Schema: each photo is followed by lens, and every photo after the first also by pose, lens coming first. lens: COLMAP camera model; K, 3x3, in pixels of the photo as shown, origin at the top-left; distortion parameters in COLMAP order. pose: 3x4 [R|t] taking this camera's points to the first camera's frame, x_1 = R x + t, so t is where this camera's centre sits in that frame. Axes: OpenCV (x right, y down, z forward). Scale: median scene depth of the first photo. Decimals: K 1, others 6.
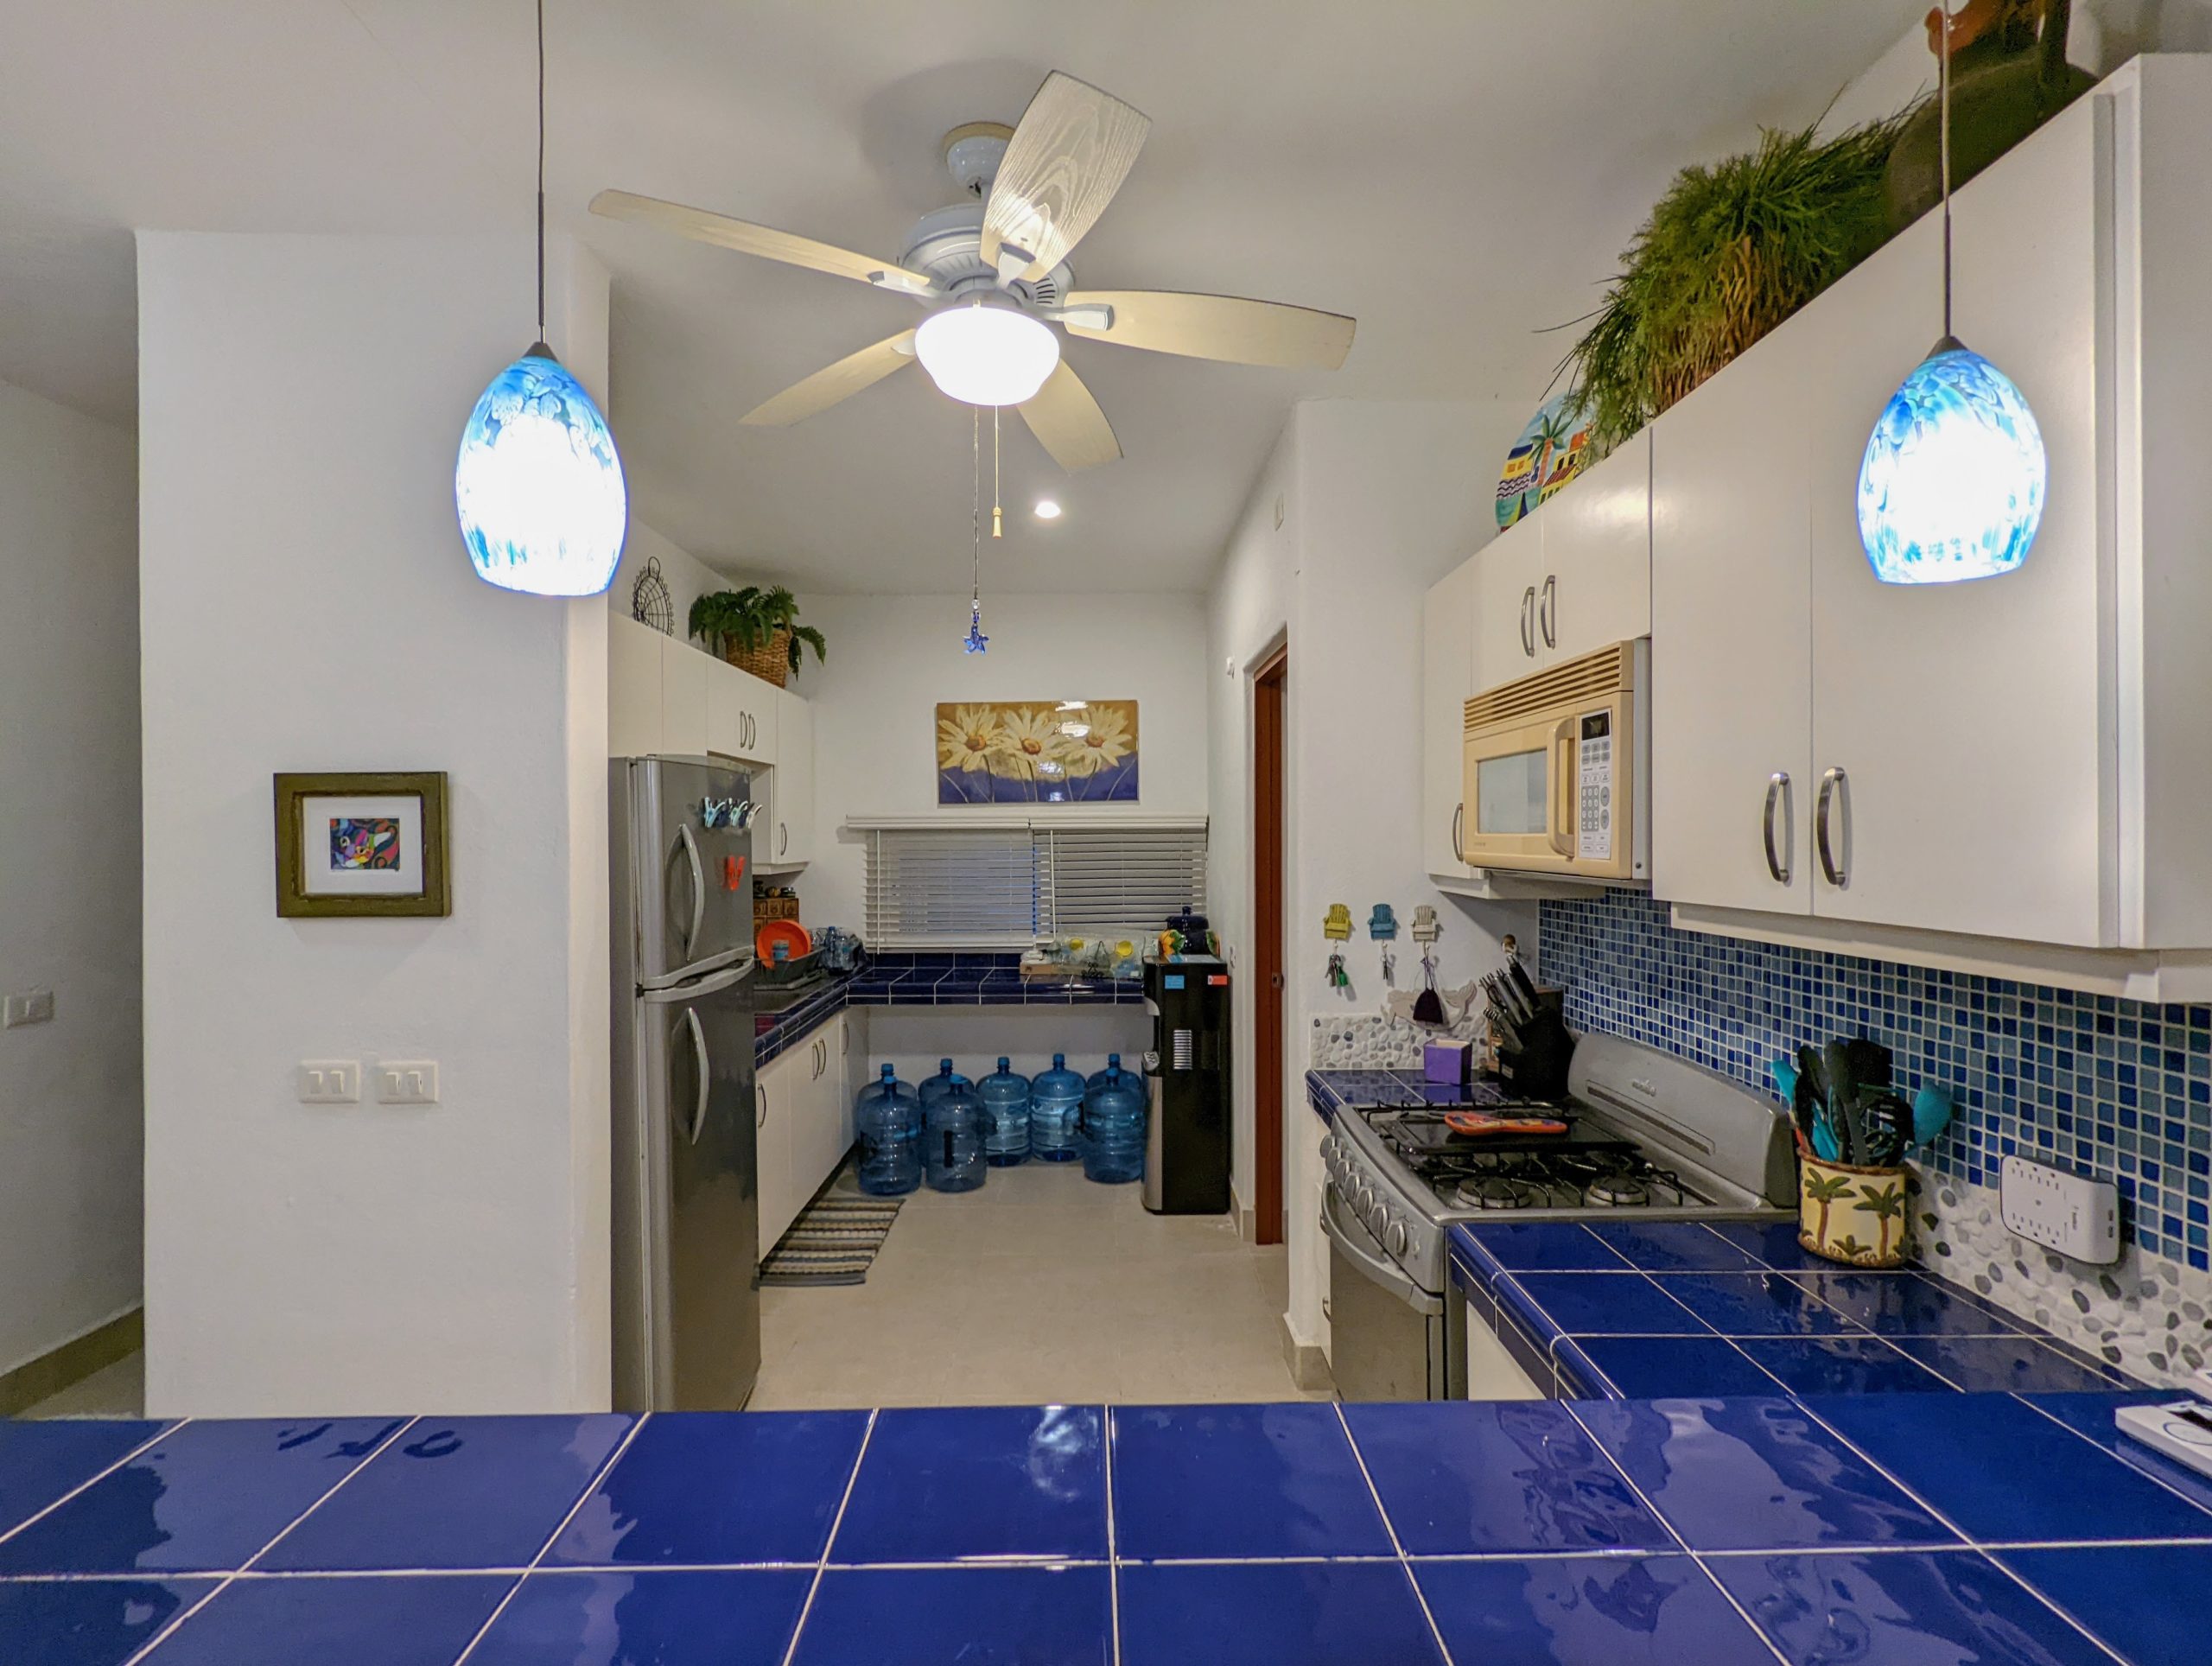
lens RADIAL K [[1050.3, 0, 1113.0], [0, 1050.3, 841.6], [0, 0, 1]] dist [-0.000045, 0.001152]
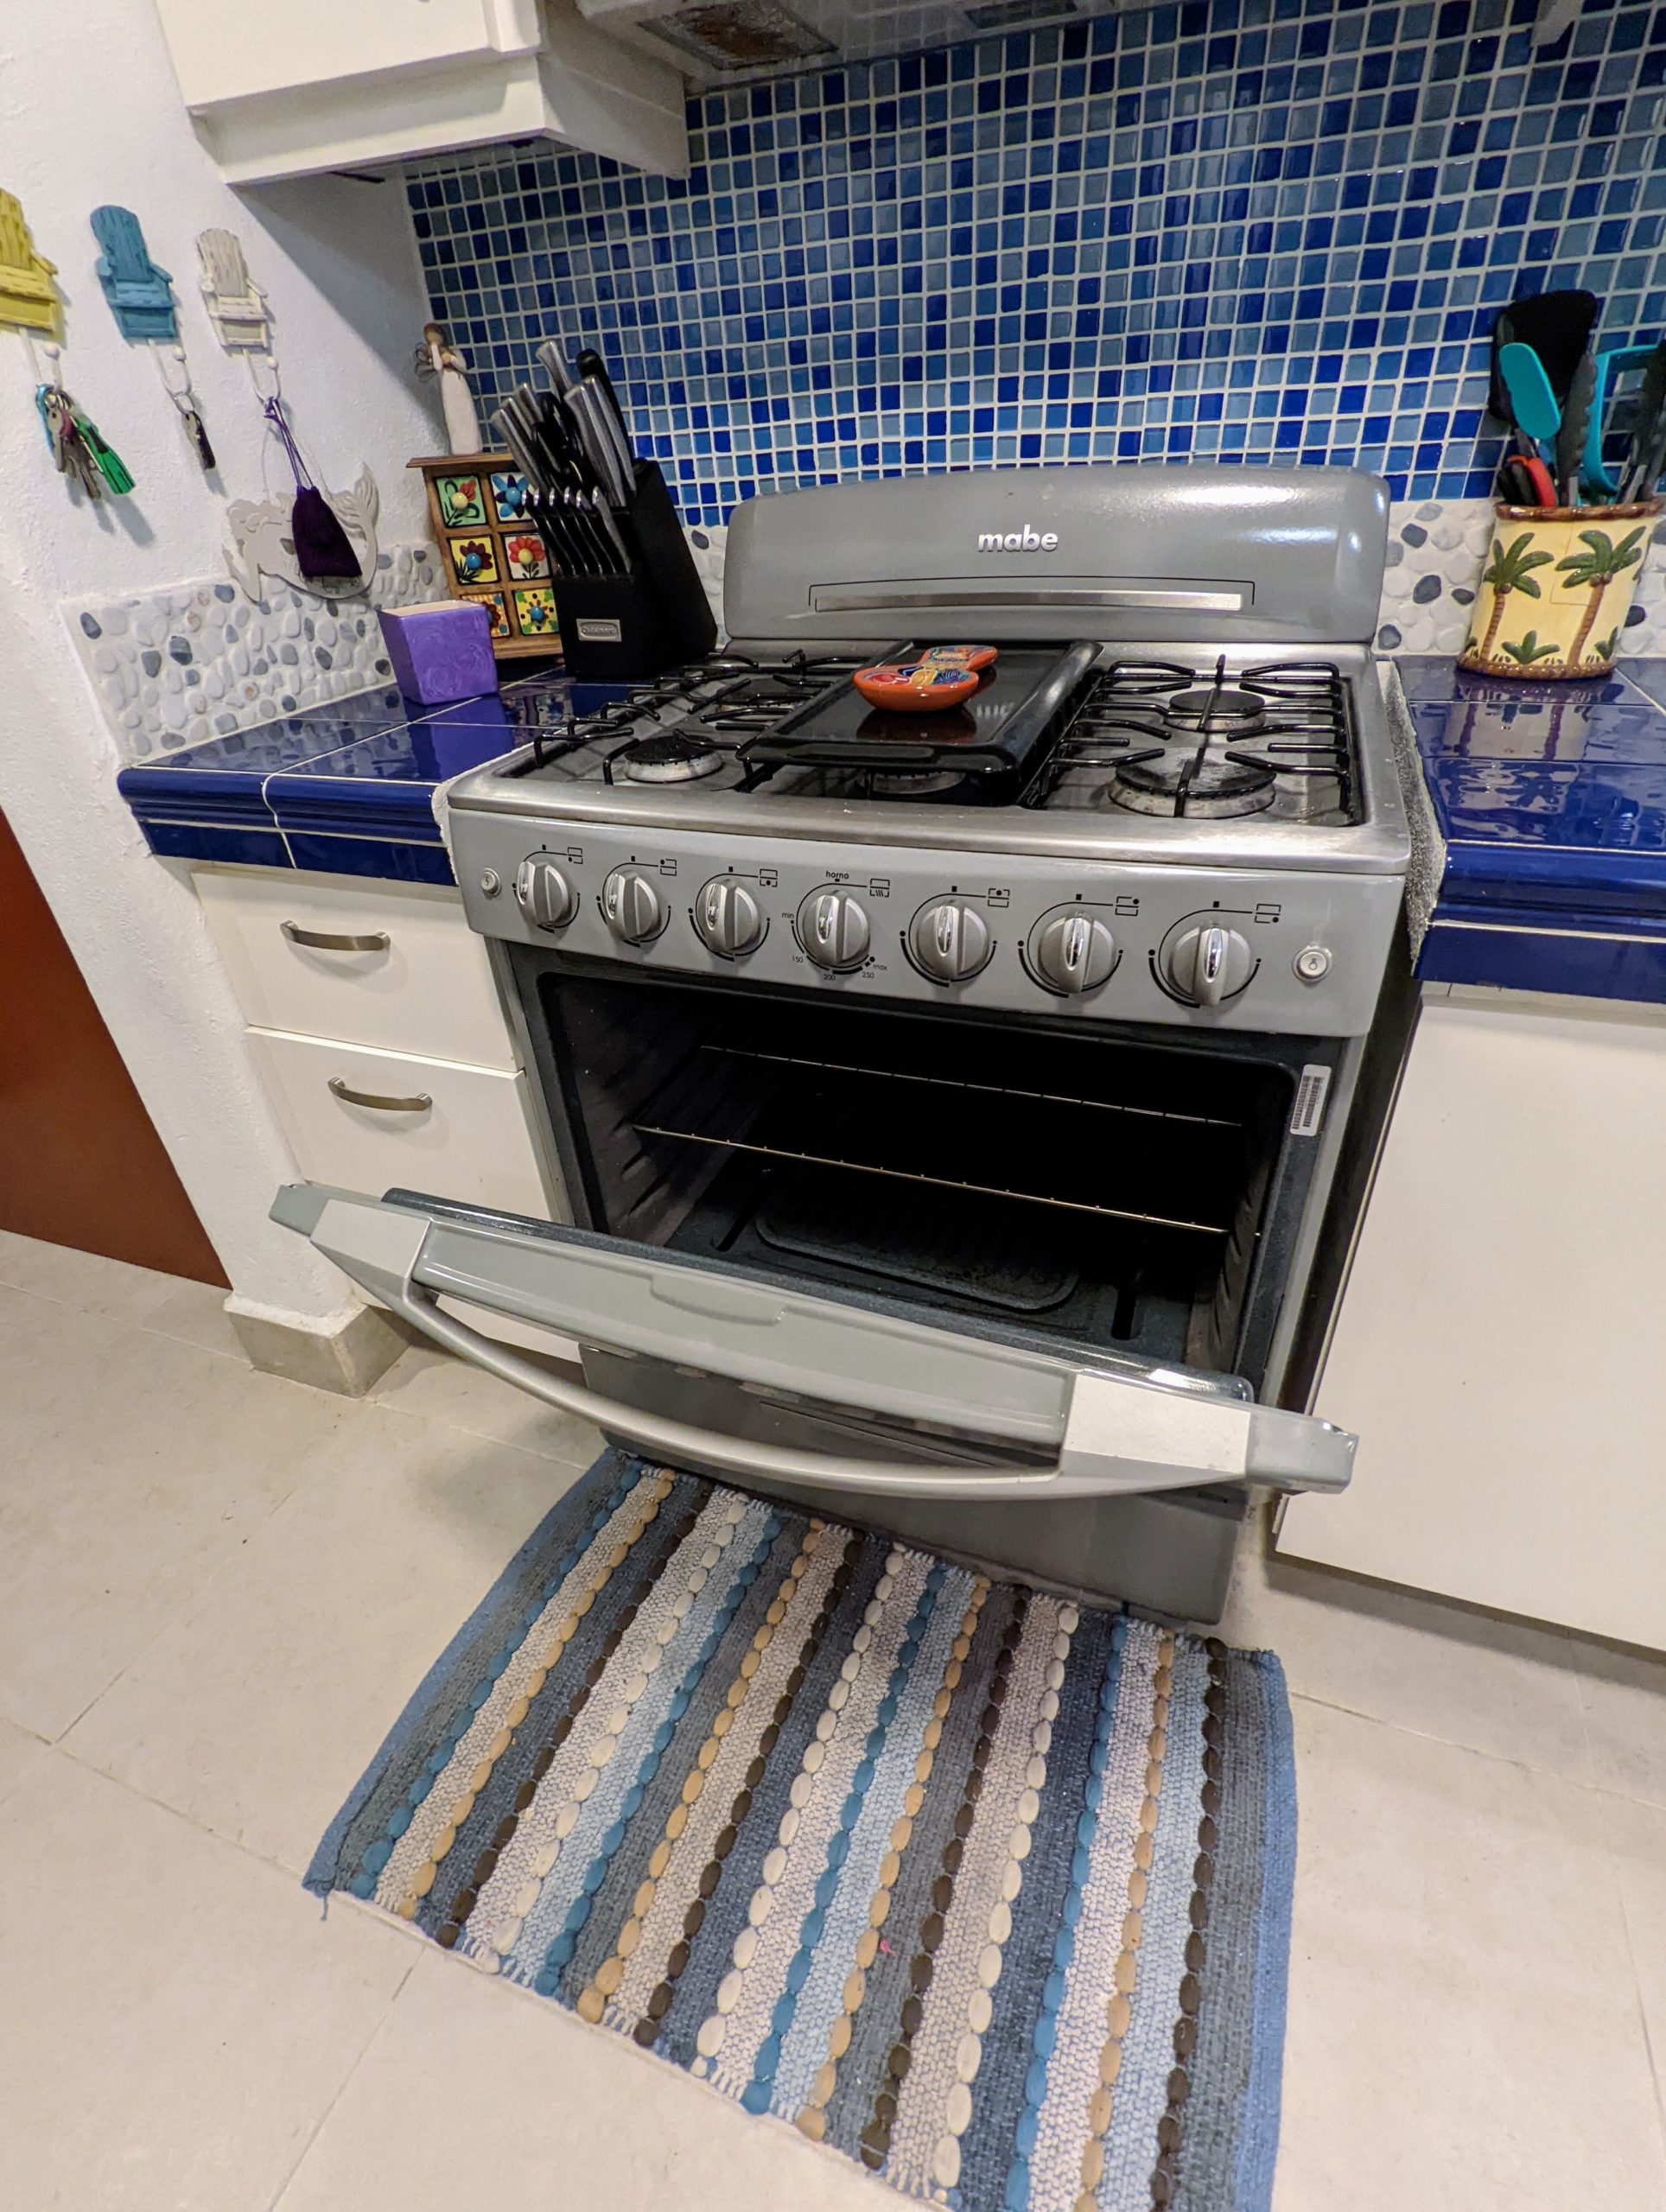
lens RADIAL K [[1050.3, 0, 835.8], [0, 1050.3, 1095.6], [0, 0, 1]] dist [-0.000045, 0.001152]
pose [[0.370618, -0.516833, 0.771703, -0.081943], [0.055309, 0.841680, 0.537136, 0.168211], [-0.927137, -0.156390, 0.340527, 0.811096]]
